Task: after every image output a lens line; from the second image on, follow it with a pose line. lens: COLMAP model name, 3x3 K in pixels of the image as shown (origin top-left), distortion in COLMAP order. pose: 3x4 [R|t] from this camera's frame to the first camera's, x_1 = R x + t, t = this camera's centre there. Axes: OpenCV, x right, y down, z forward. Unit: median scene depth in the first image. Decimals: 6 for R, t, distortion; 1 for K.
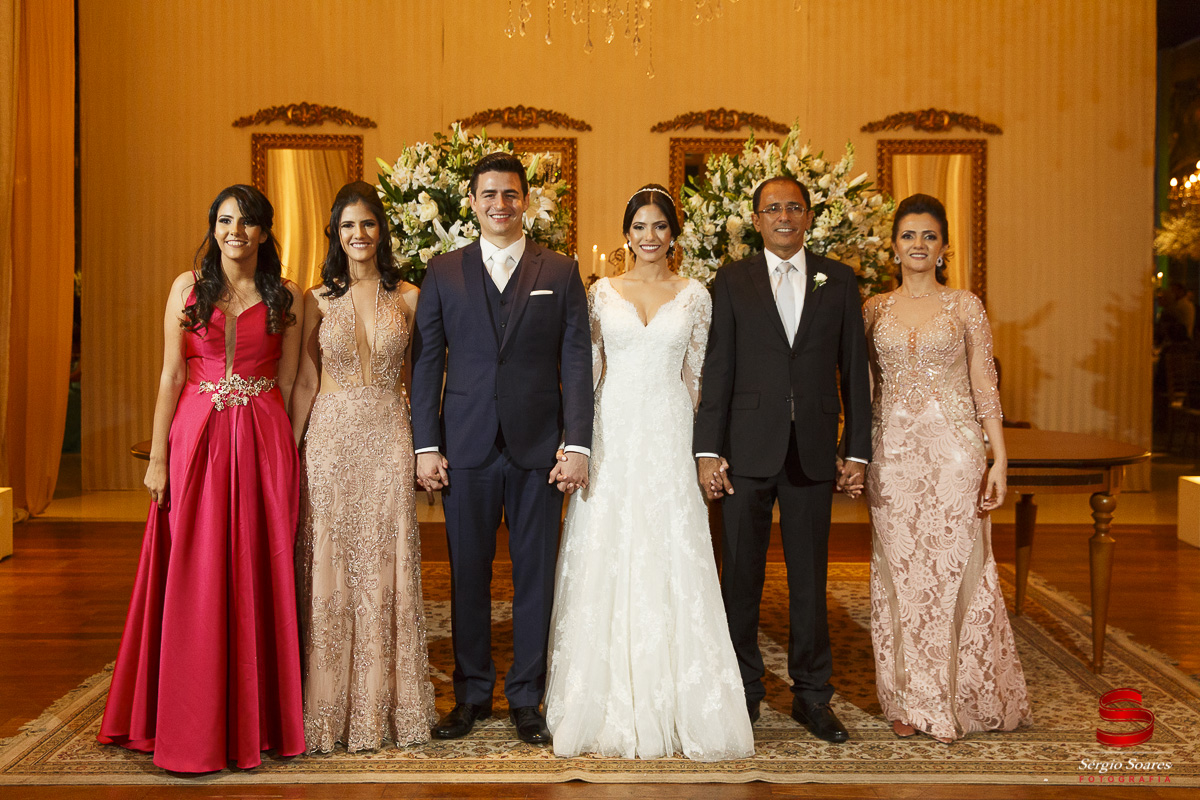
lens RADIAL K [[1258.6, 0, 604.8], [0, 1258.6, 325.7], [0, 0, 1]] dist [0.055674, -0.015714]
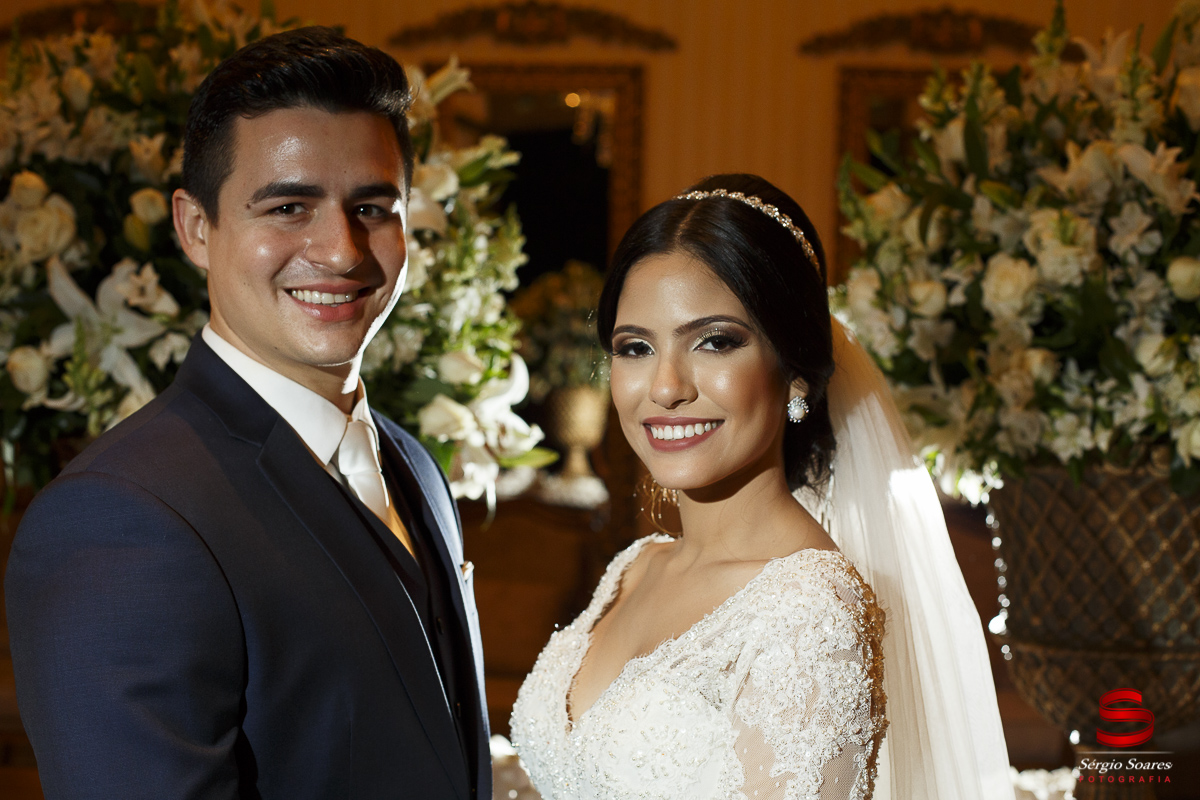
lens RADIAL K [[1788.9, 0, 604.0], [0, 1788.9, 398.8], [0, 0, 1]] dist [-0.027698, -0.686333]
pose [[0.996132, 0.020906, -0.085344, 0.040481], [-0.019388, 0.999639, 0.018581, -0.056941], [0.085702, -0.016855, 0.996178, 0.539345]]
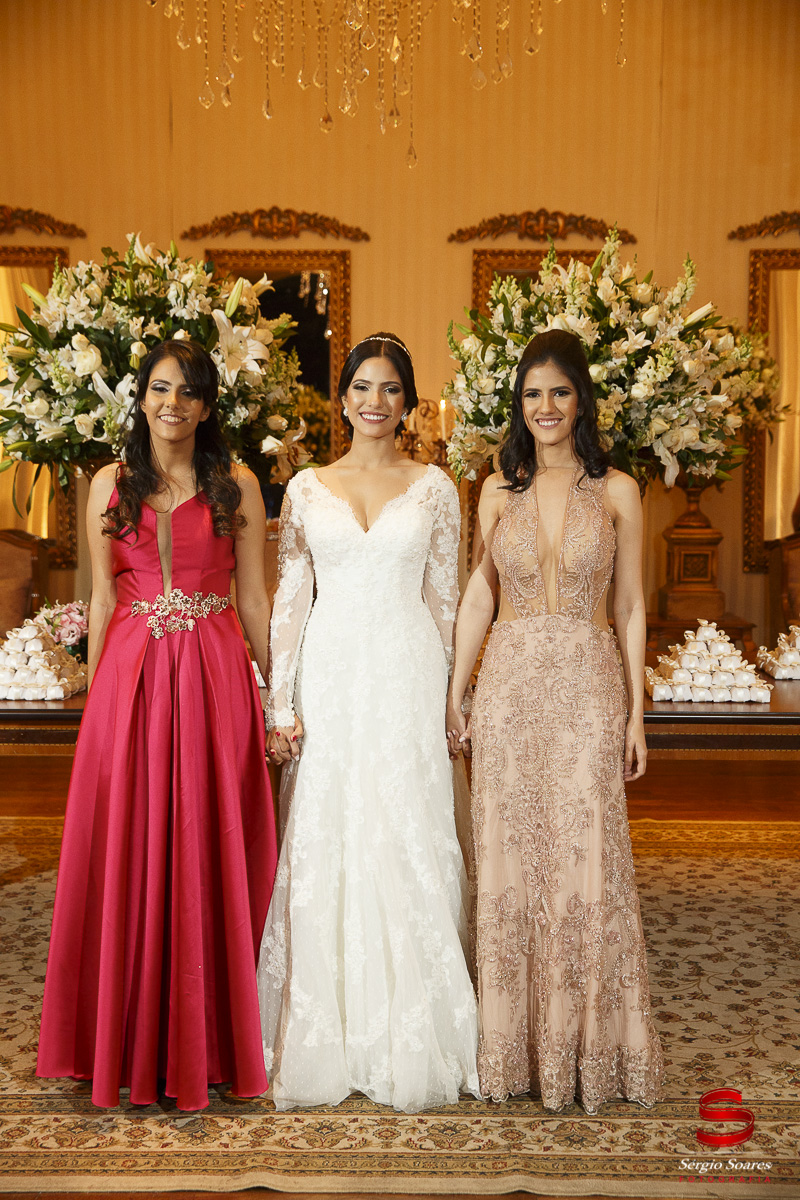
lens RADIAL K [[1500.6, 0, 402.4], [0, 1500.6, 596.9], [0, 0, 1]] dist [0.068406, 0.075411]
pose [[0.999680, 0.000343, -0.025286, 0.056100], [0.001708, 0.996711, 0.081024, -0.026108], [0.025230, -0.081041, 0.996391, 0.144485]]
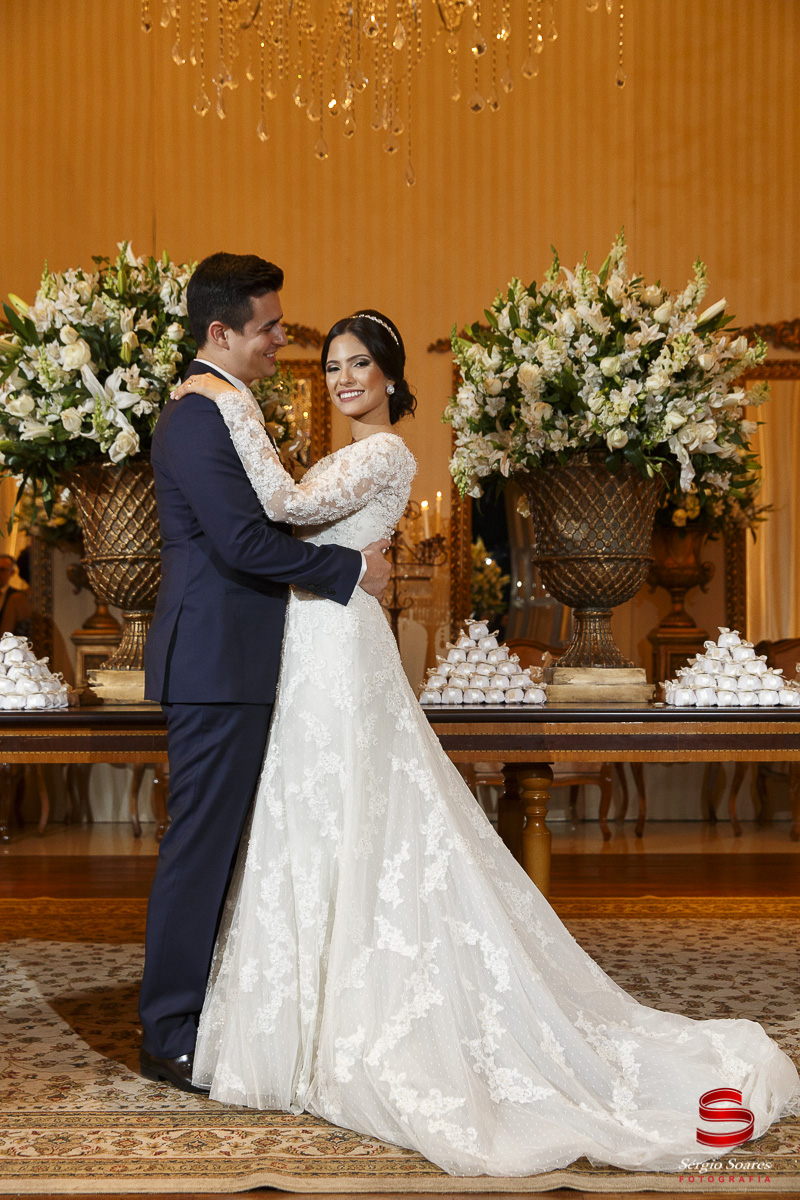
lens RADIAL K [[1454.9, 0, 393.2], [0, 1454.9, 668.6], [0, 0, 1]] dist [0.029233, 0.044942]
pose [[0.999979, -0.005601, -0.003270, 0.030282], [0.005561, 0.999911, -0.012098, 0.083626], [0.003338, 0.012080, 0.999921, 0.213050]]
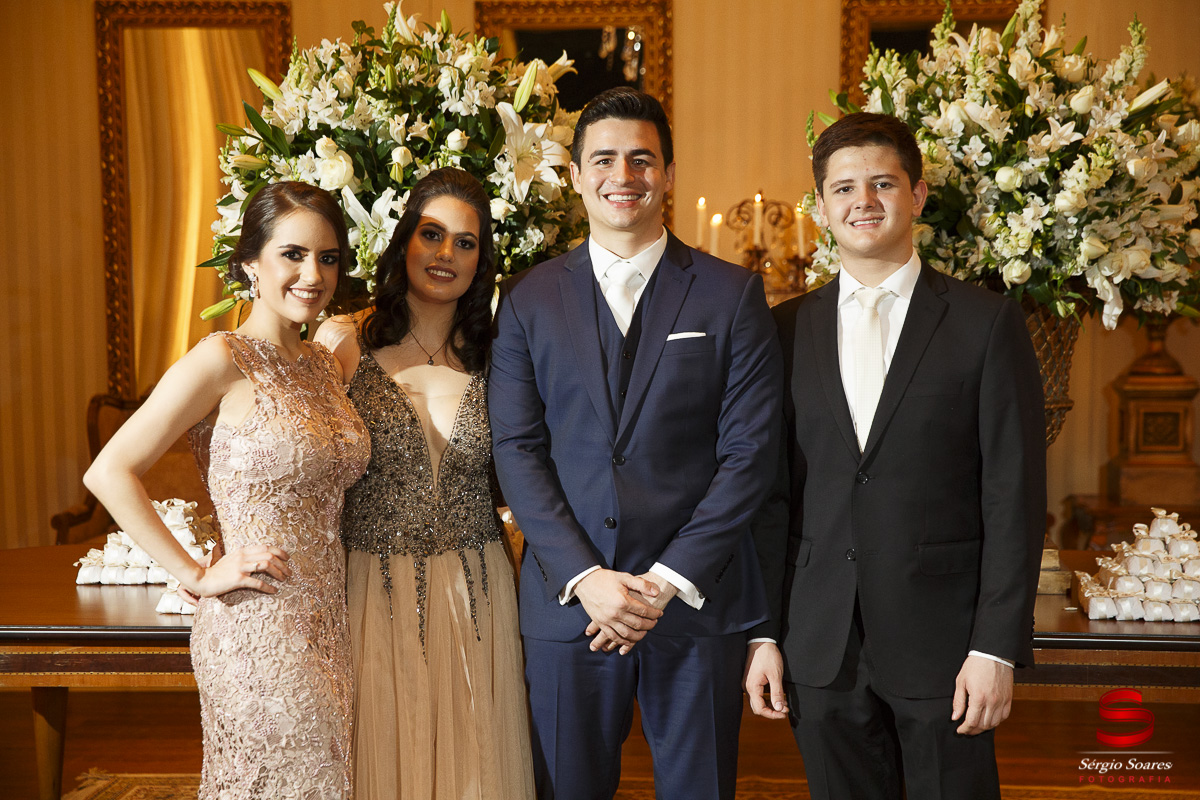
lens RADIAL K [[2154.3, 0, 596.1], [0, 2154.3, 401.1], [0, 0, 1]] dist [0.220123, 0.022591]
pose [[0.995660, -0.005069, -0.092923, 0.056117], [0.009788, 0.998681, 0.050394, -0.036629], [0.092545, -0.051085, 0.994397, 0.073474]]
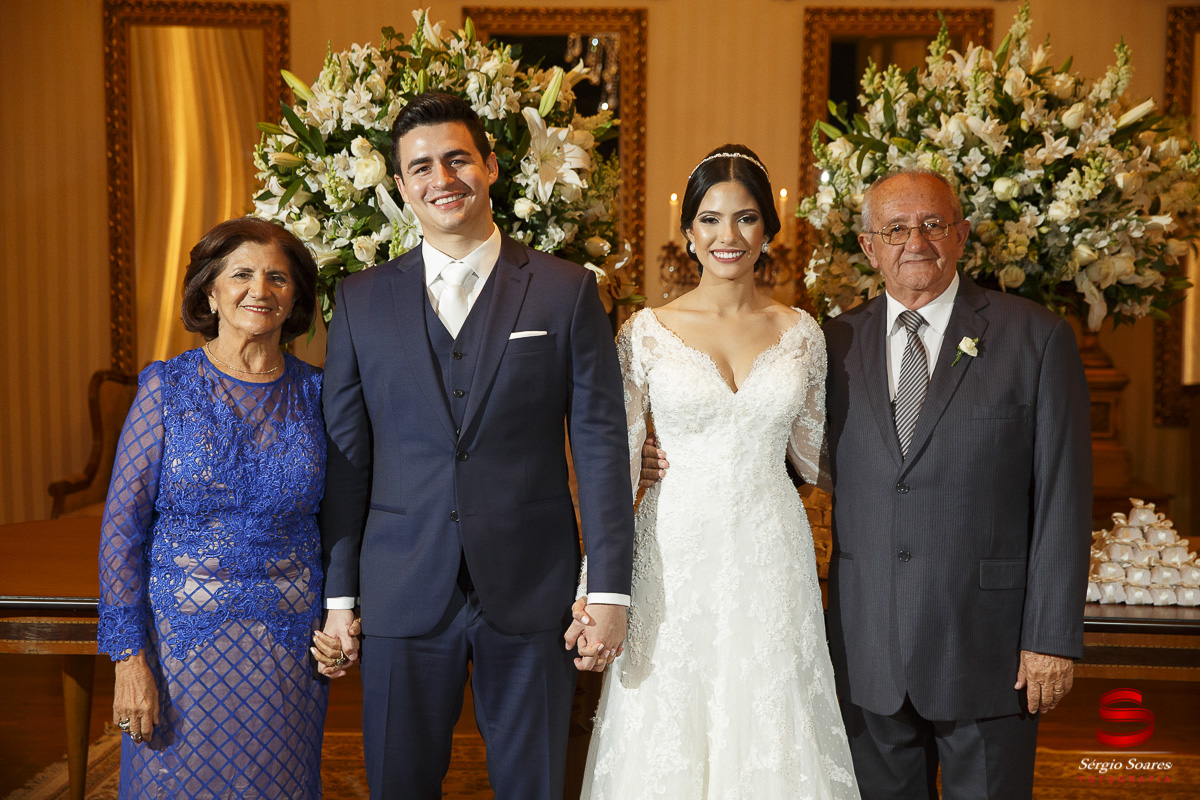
lens RADIAL K [[1978.2, 0, 596.4], [0, 1978.2, 400.1], [0, 0, 1]] dist [0.171668, 0.055128]
pose [[0.998408, 0.010205, -0.055472, 0.013942], [-0.006683, 0.997972, 0.063300, -0.042780], [0.056006, -0.062829, 0.996452, 0.095325]]
